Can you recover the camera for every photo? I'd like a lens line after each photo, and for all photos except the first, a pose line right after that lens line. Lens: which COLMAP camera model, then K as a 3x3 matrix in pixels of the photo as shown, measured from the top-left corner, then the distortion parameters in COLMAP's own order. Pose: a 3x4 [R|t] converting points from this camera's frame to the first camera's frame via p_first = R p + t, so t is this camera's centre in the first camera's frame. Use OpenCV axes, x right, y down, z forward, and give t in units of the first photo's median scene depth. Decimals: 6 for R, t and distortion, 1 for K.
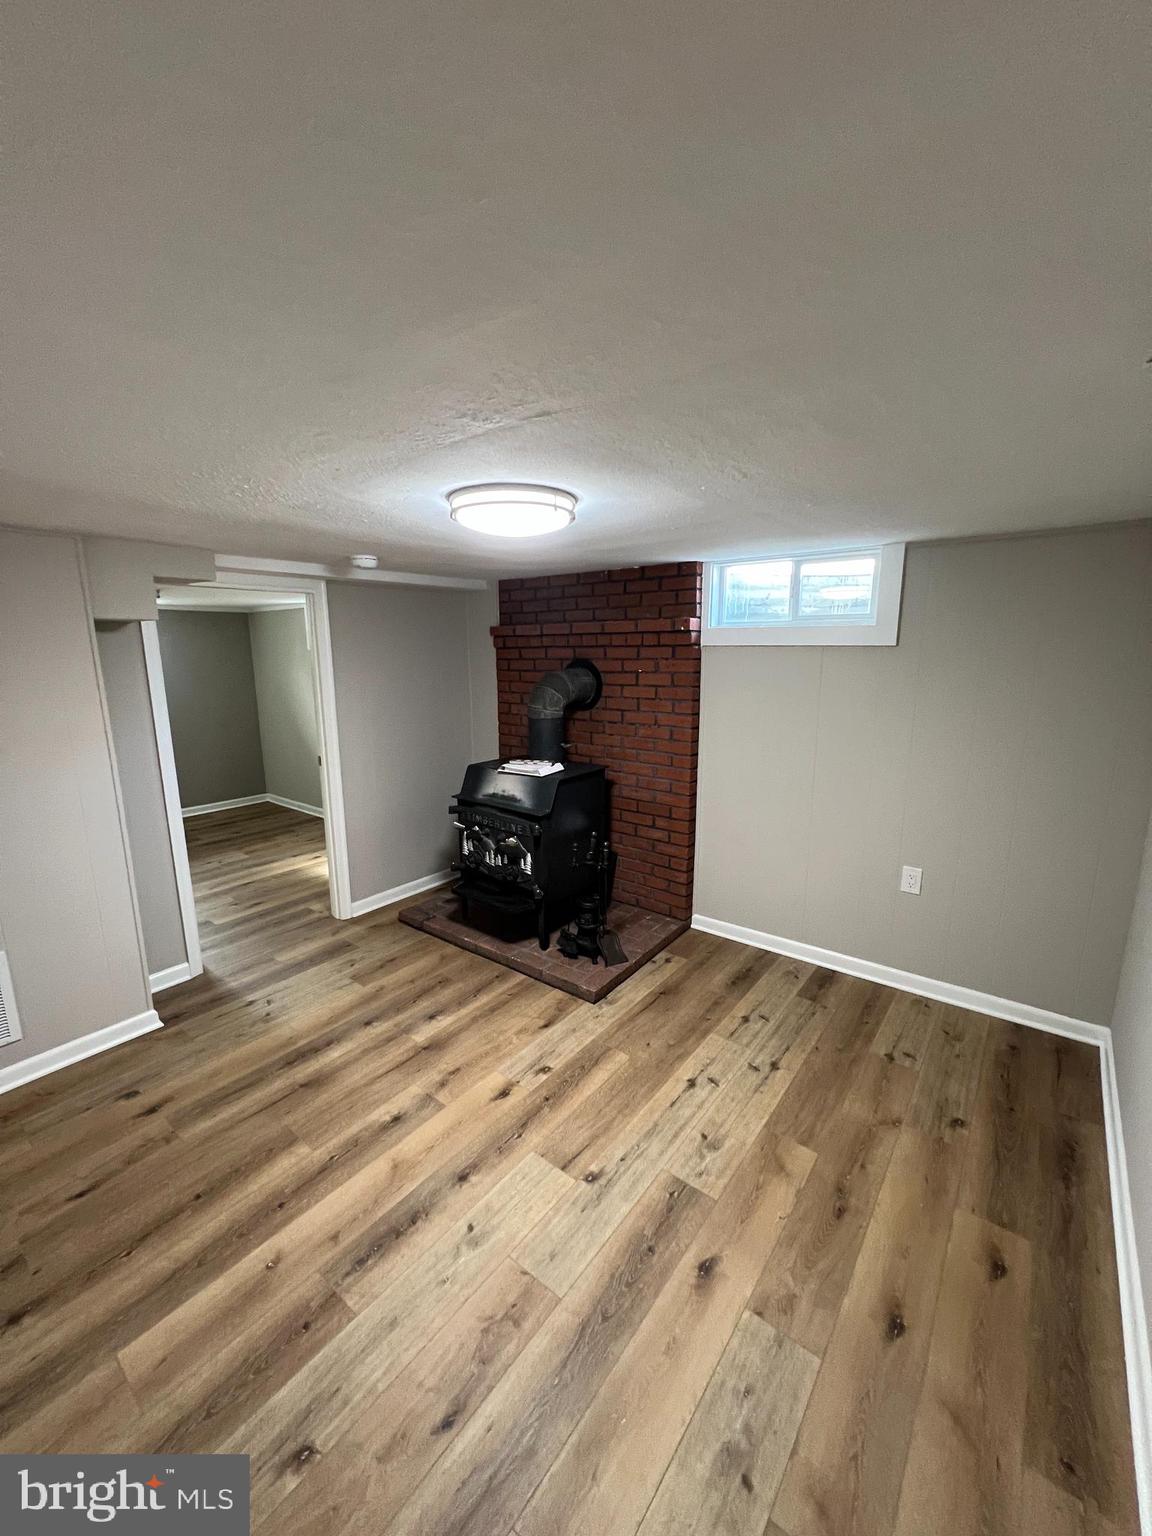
lens RADIAL K [[610.8, 0, 576.7], [0, 610.8, 767.8], [0, 0, 1]] dist [-0.000296, 0.000028]
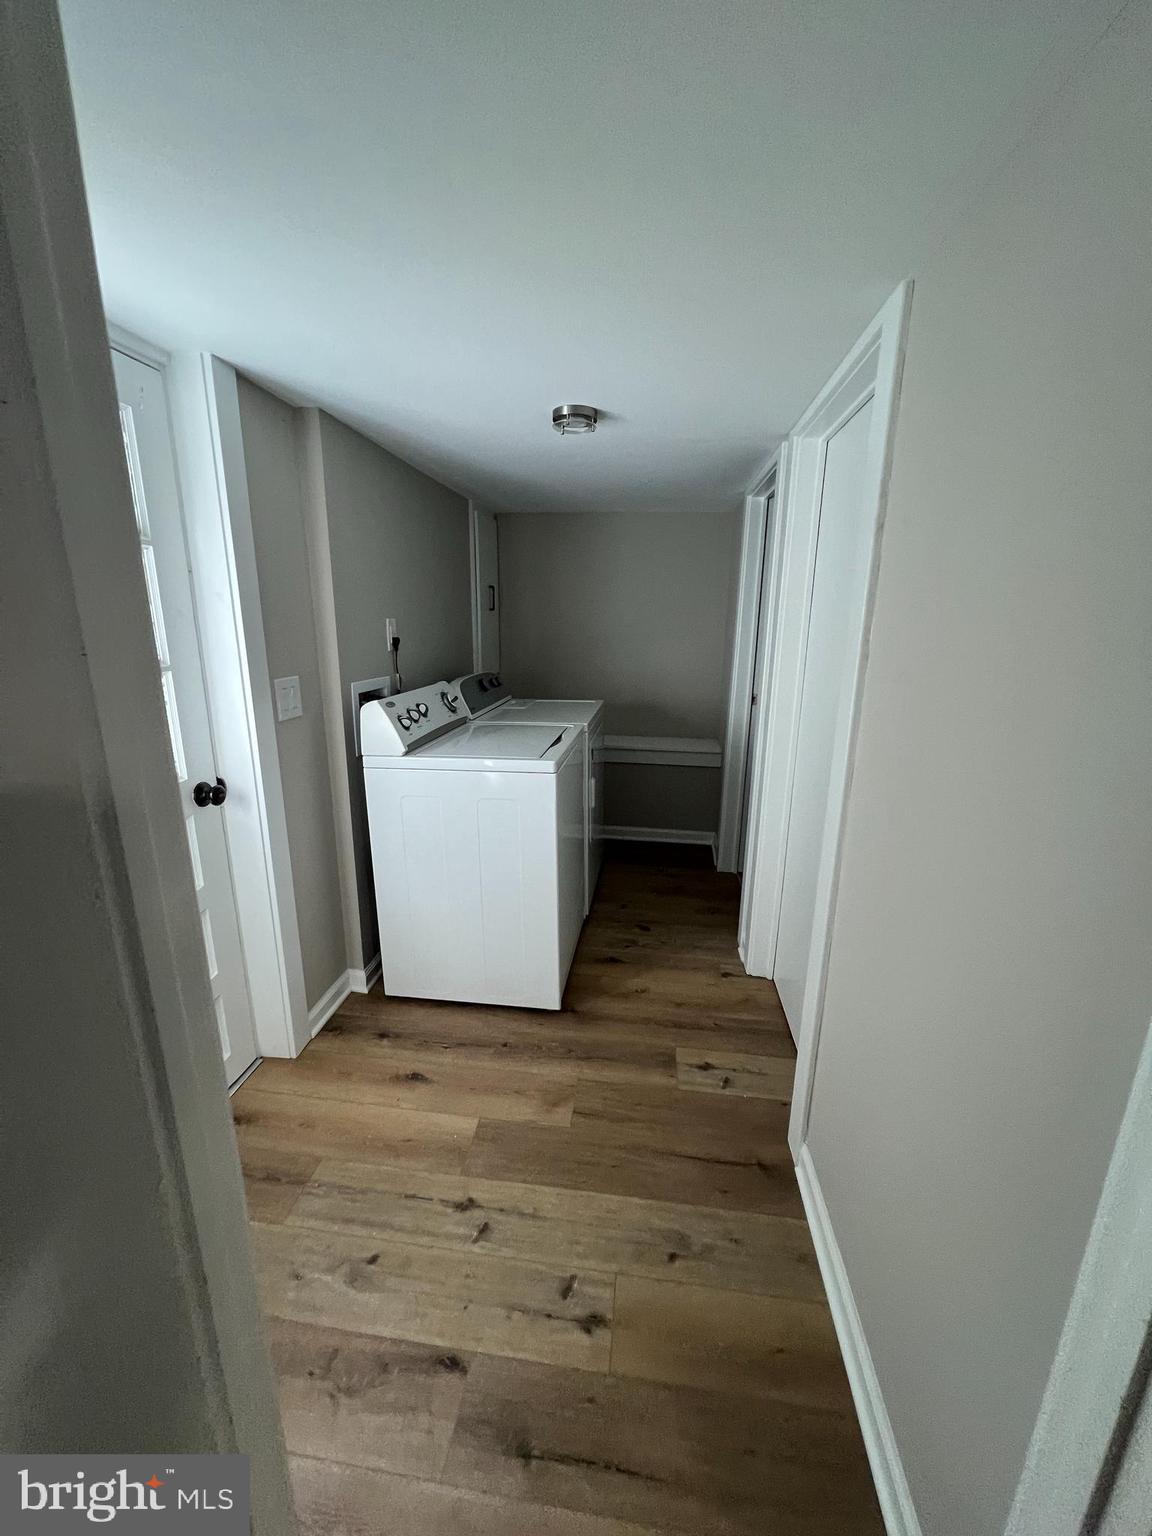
lens RADIAL K [[610.8, 0, 575.6], [0, 610.8, 770.6], [0, 0, 1]] dist [-0.000296, 0.000028]
pose [[0.513418, 0.224320, -0.828301, 0.688304], [-0.174041, 0.972389, 0.155463, -0.068799], [0.840304, 0.064341, 0.538283, 0.703772]]
